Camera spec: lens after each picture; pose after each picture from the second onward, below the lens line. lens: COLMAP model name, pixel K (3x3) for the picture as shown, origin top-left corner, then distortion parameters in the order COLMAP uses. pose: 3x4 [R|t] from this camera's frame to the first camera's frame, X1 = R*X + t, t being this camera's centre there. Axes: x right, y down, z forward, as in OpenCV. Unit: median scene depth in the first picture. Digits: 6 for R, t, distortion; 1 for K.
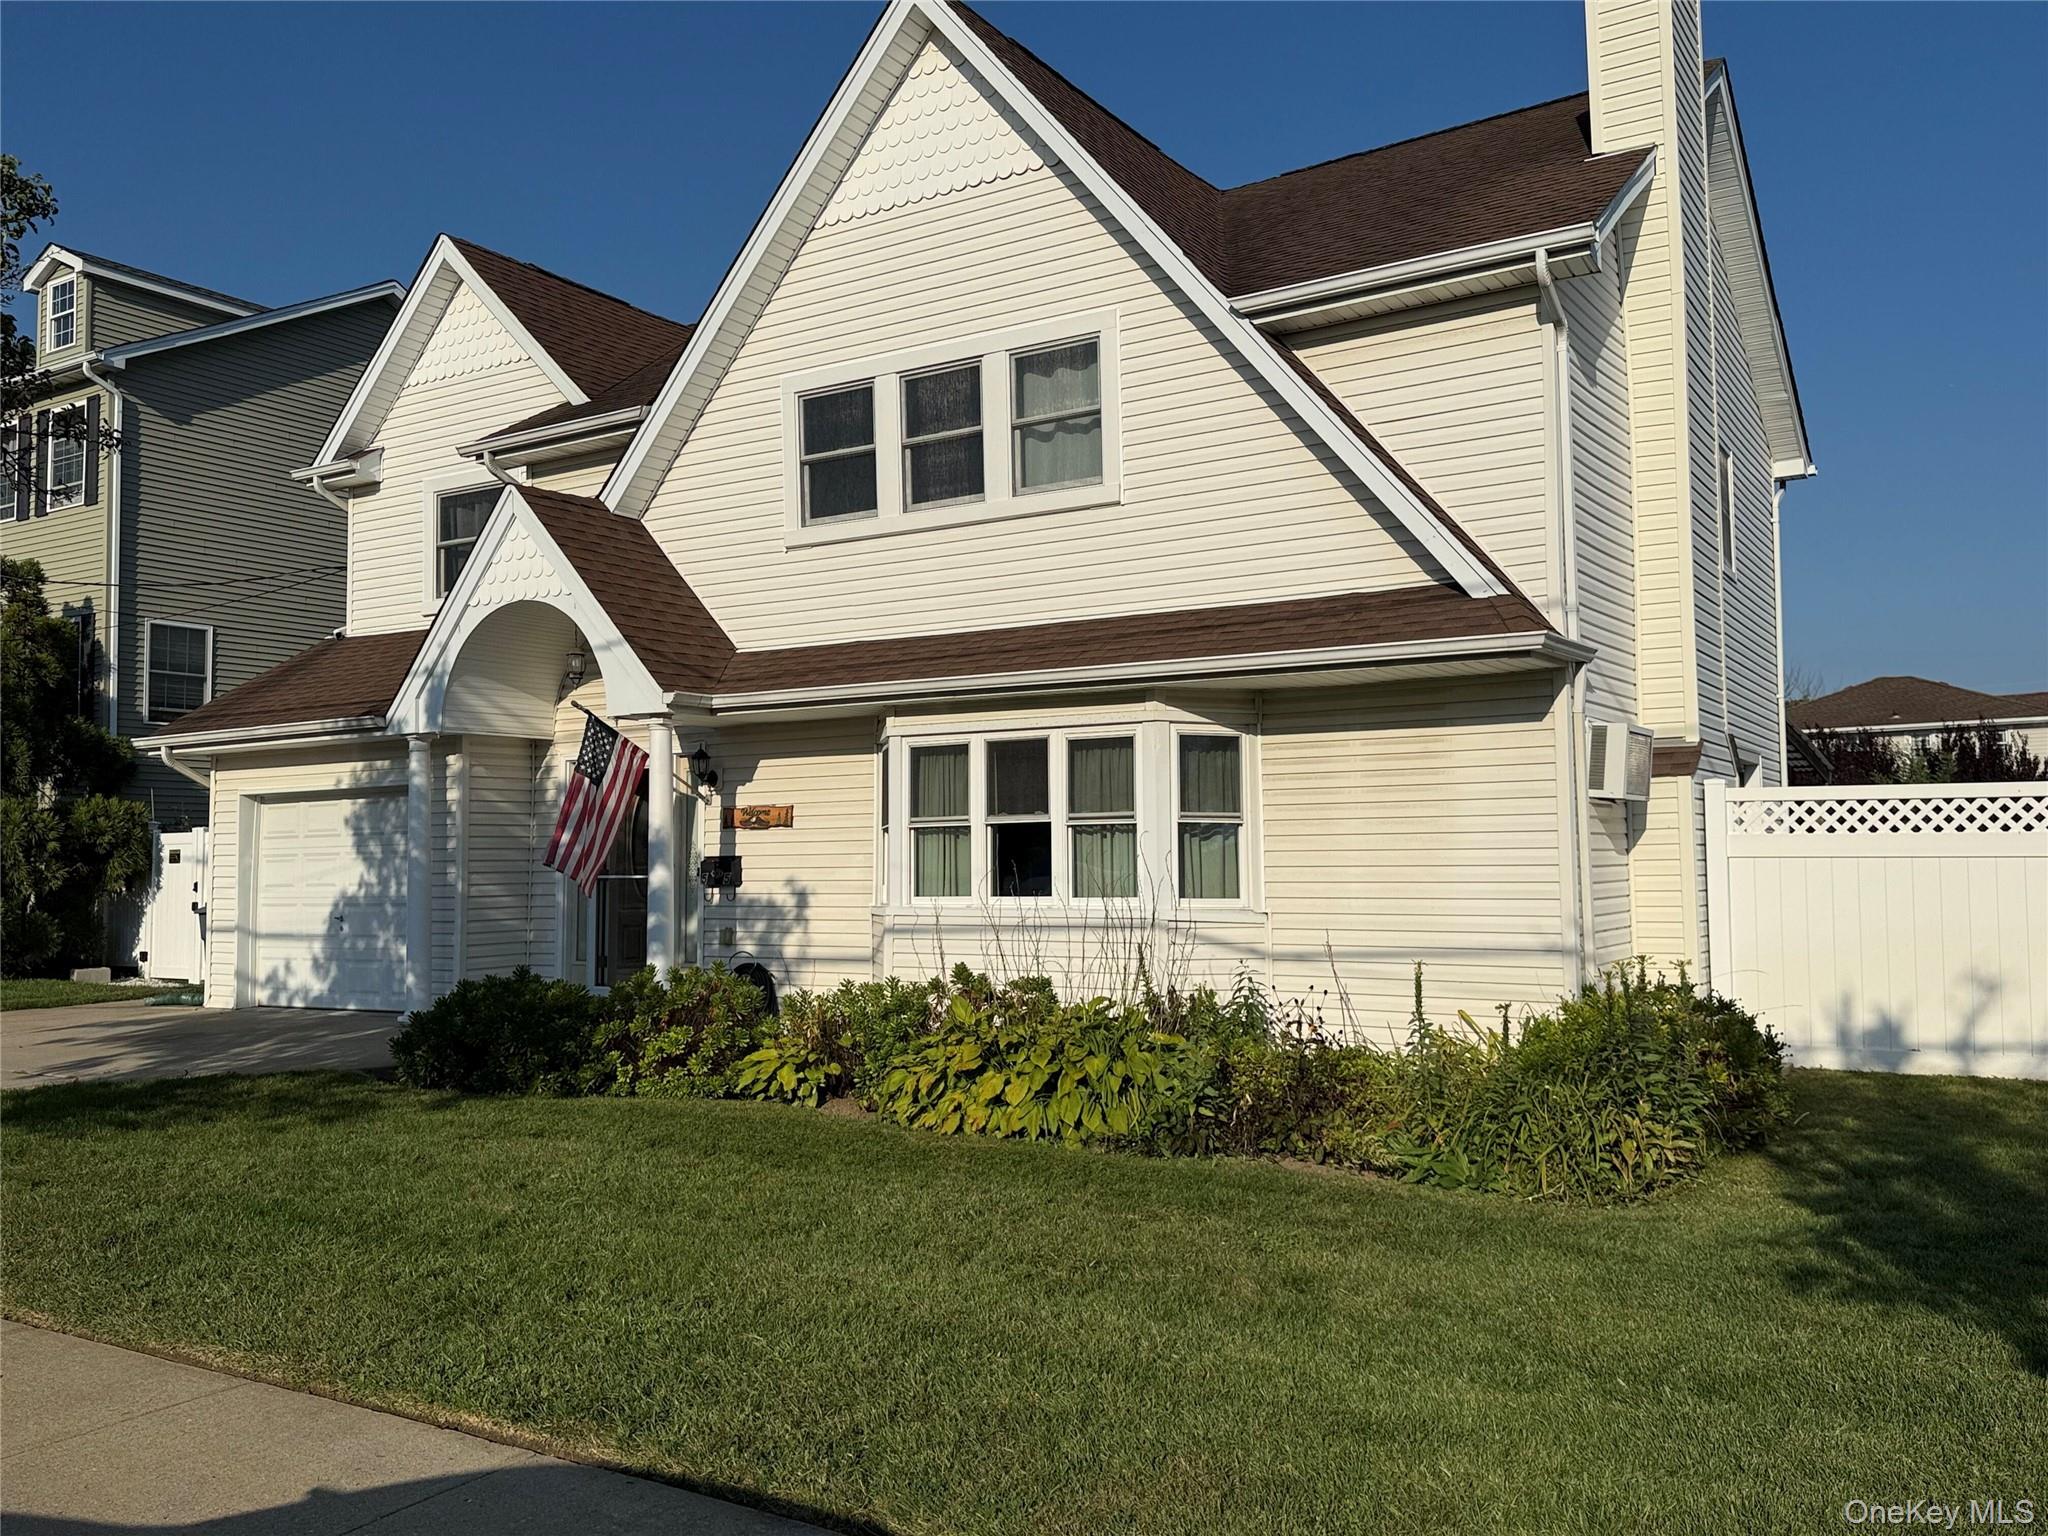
lens RADIAL K [[1625.4, 0, 1024.0], [0, 1625.4, 768.0], [0, 0, 1]] dist [0.051494, -0.000772]
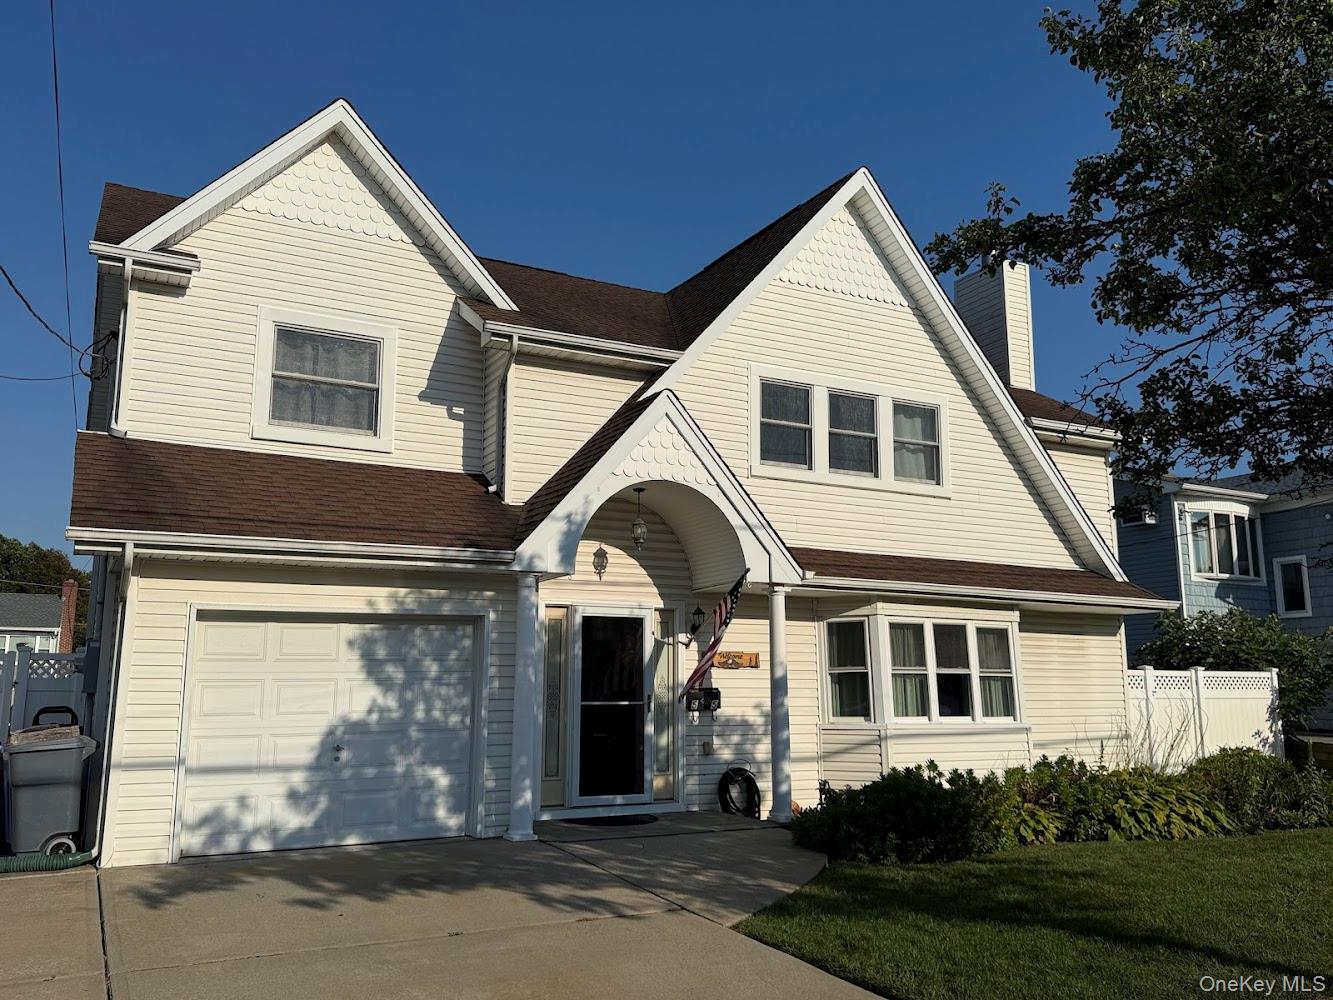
lens RADIAL K [[1062.3, 0, 666.5], [0, 1062.3, 500.0], [0, 0, 1]] dist [0.139110, -0.283428]
pose [[0.512861, 0.166675, 0.842136, -0.994004], [-0.056483, 0.985397, -0.160631, 0.045758], [-0.856612, 0.034815, 0.514786, 0.570313]]
